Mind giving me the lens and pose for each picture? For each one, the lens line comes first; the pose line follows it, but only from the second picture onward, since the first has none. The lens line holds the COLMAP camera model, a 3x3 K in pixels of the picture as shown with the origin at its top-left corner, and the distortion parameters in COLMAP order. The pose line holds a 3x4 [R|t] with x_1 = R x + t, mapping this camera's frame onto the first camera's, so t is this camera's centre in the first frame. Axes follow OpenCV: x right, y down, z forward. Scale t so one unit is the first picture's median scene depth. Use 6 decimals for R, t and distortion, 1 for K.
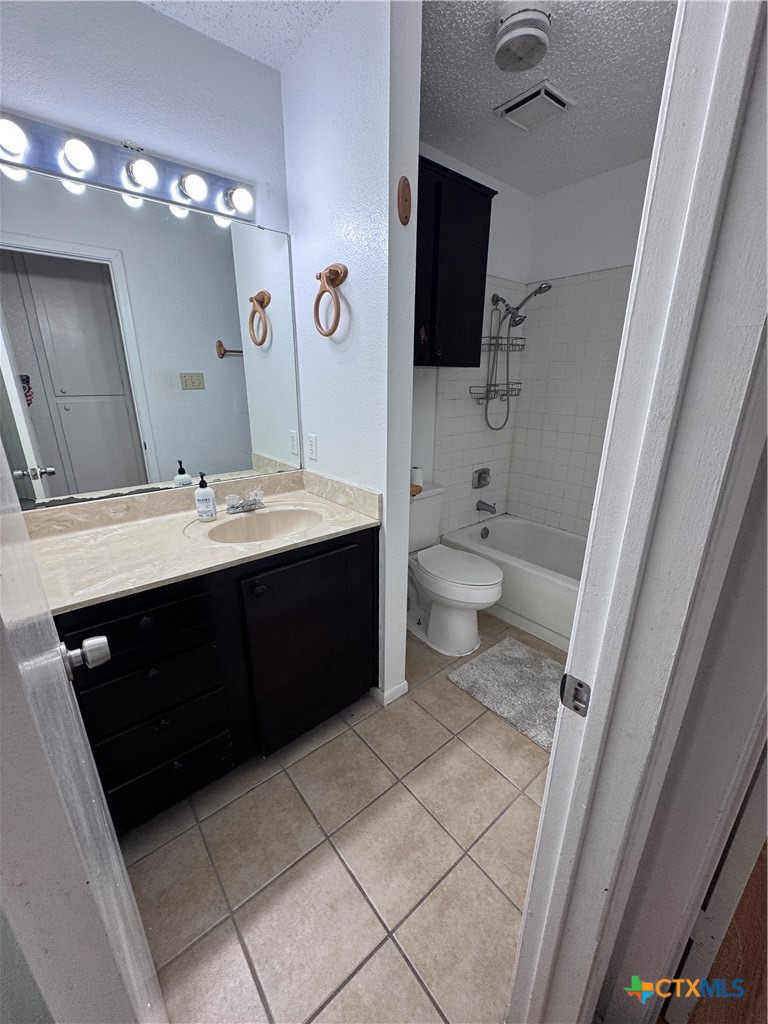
lens RADIAL K [[408.1, 0, 383.8], [0, 408.1, 510.5], [0, 0, 1]] dist [-0.002798, -0.000074]
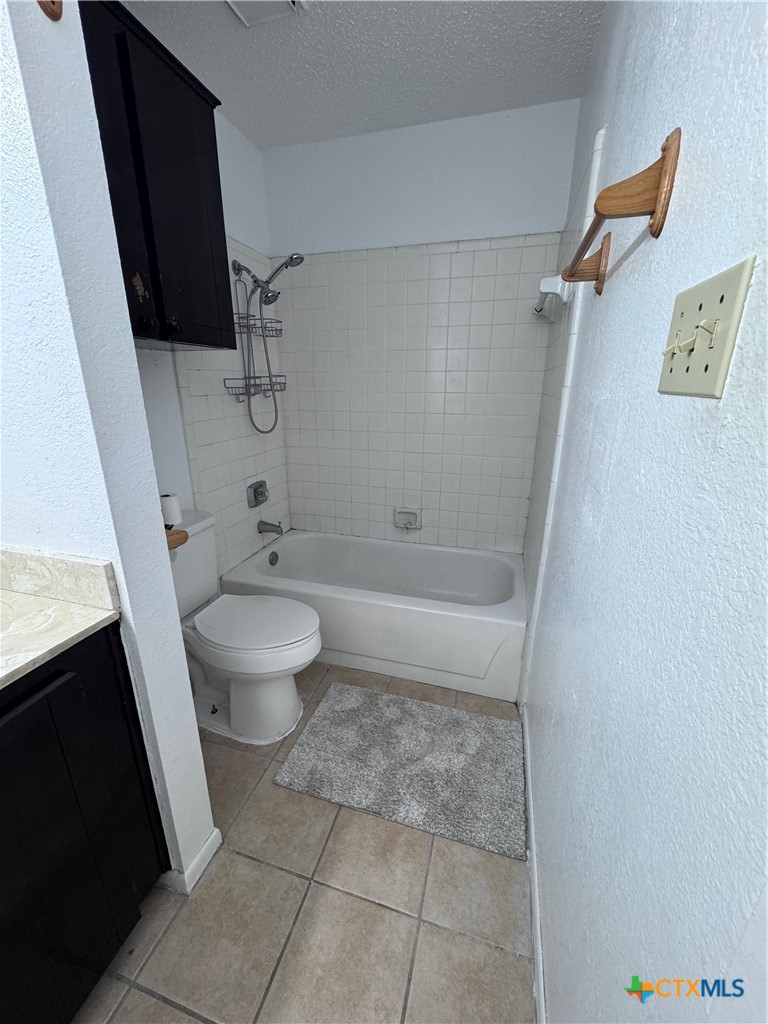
lens RADIAL K [[408.1, 0, 380.9], [0, 408.1, 512.0], [0, 0, 1]] dist [-0.002798, -0.000074]
pose [[0.833026, -0.169362, 0.526673, 0.013679], [0.173000, 0.983992, 0.042791, -0.046398], [-0.525490, 0.055468, 0.848990, 0.242312]]
